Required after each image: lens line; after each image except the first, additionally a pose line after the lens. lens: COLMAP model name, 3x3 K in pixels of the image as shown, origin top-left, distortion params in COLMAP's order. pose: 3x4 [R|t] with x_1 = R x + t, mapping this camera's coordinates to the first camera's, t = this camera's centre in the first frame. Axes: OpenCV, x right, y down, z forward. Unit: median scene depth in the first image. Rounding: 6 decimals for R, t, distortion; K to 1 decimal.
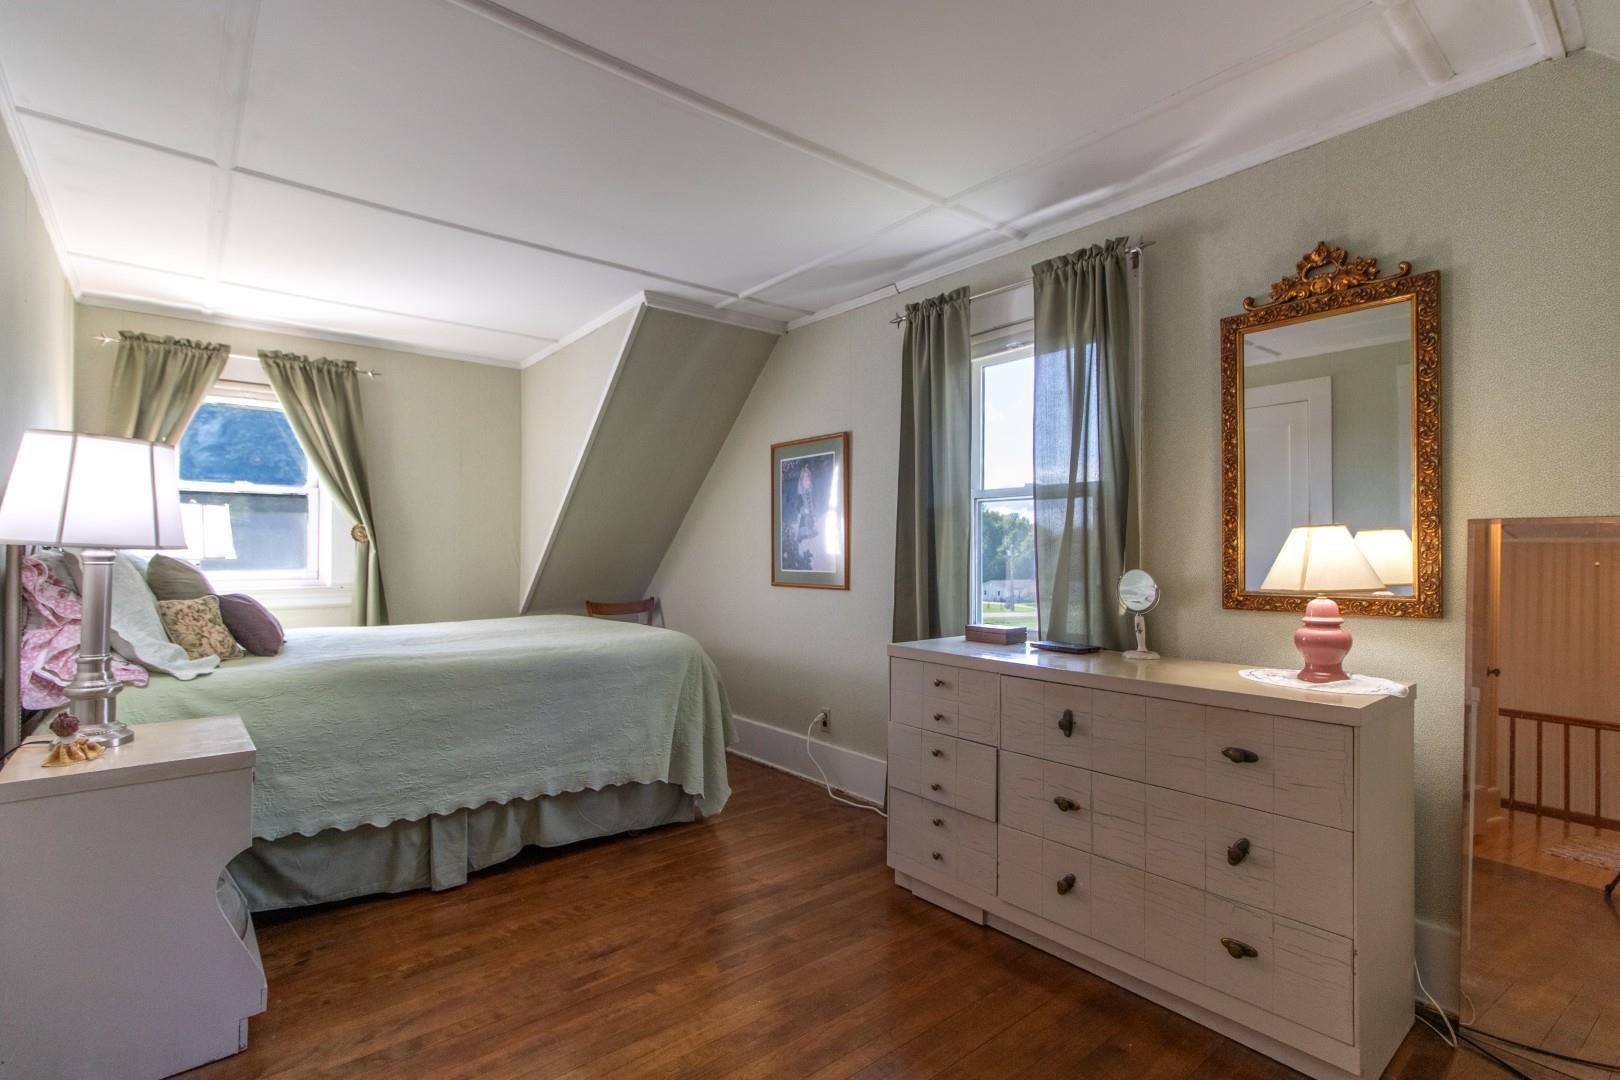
lens RADIAL K [[775.9, 0, 810.0], [0, 775.9, 540.0], [0, 0, 1]] dist [0.001276, 0.000636]
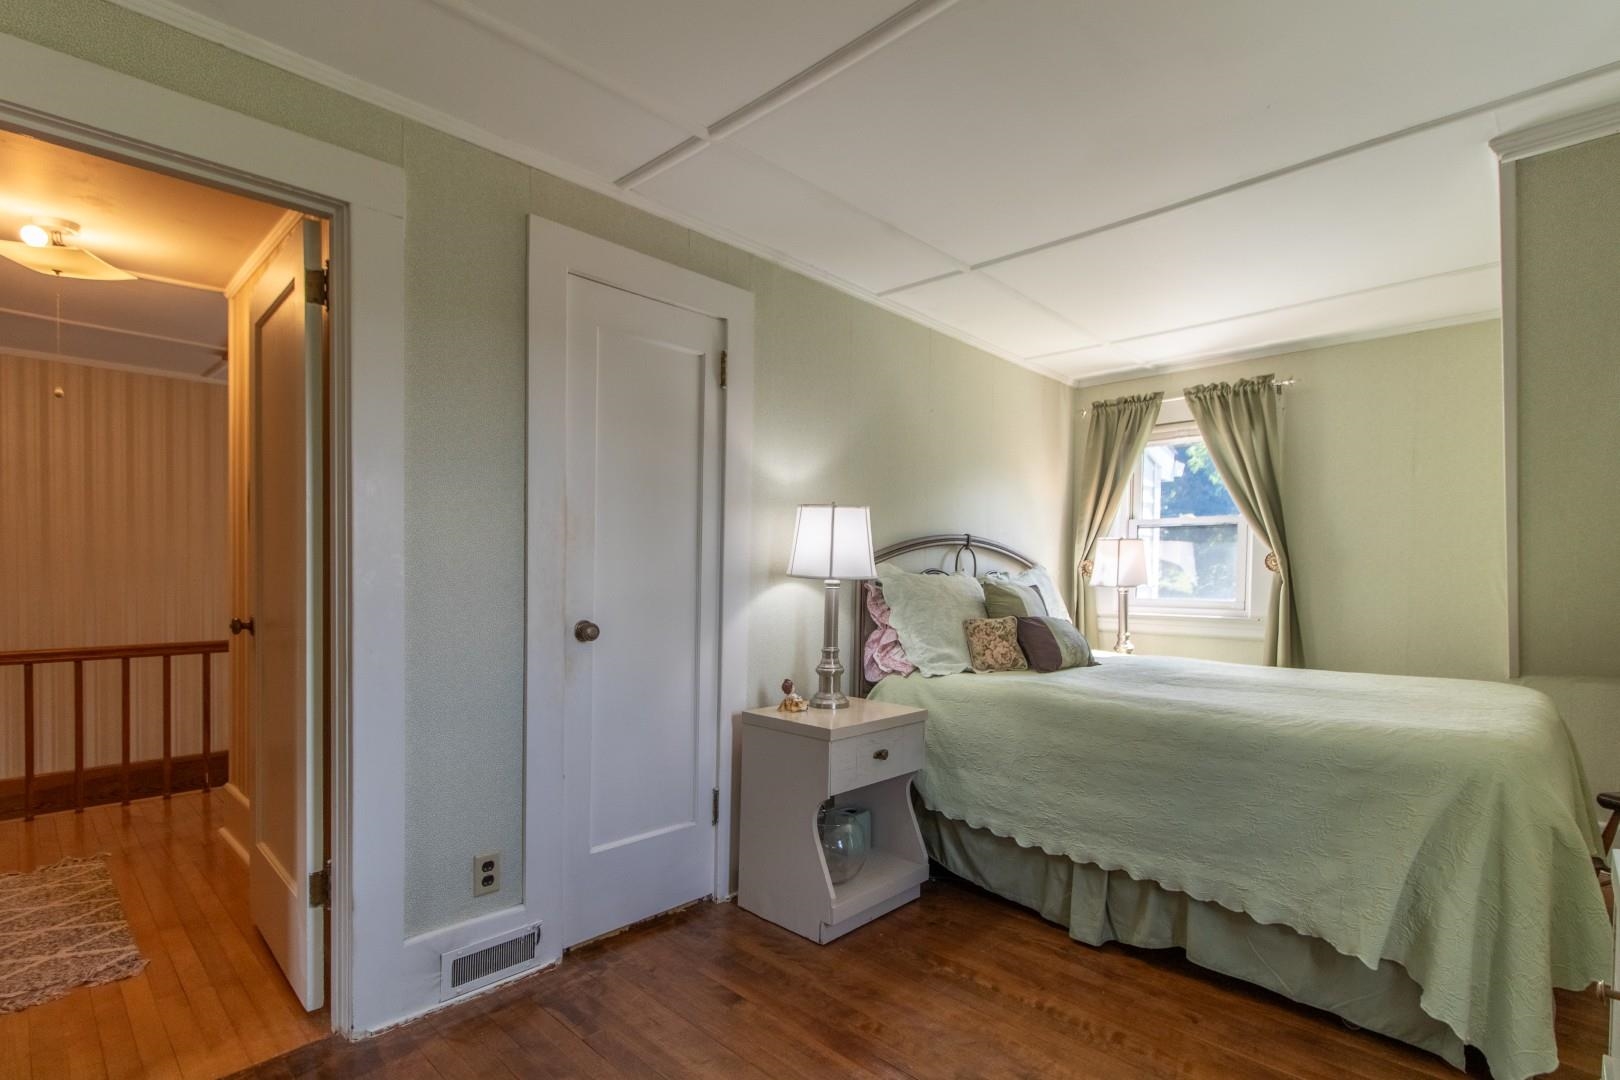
lens RADIAL K [[789.5, 0, 815.5], [0, 789.5, 572.2], [0, 0, 1]] dist [0.004492, 0.000438]
pose [[0.100265, 0.000558, -0.994961, 0.418222], [0.007133, 0.999974, 0.001280, -0.002222], [0.994935, -0.007225, 0.100258, 0.540928]]
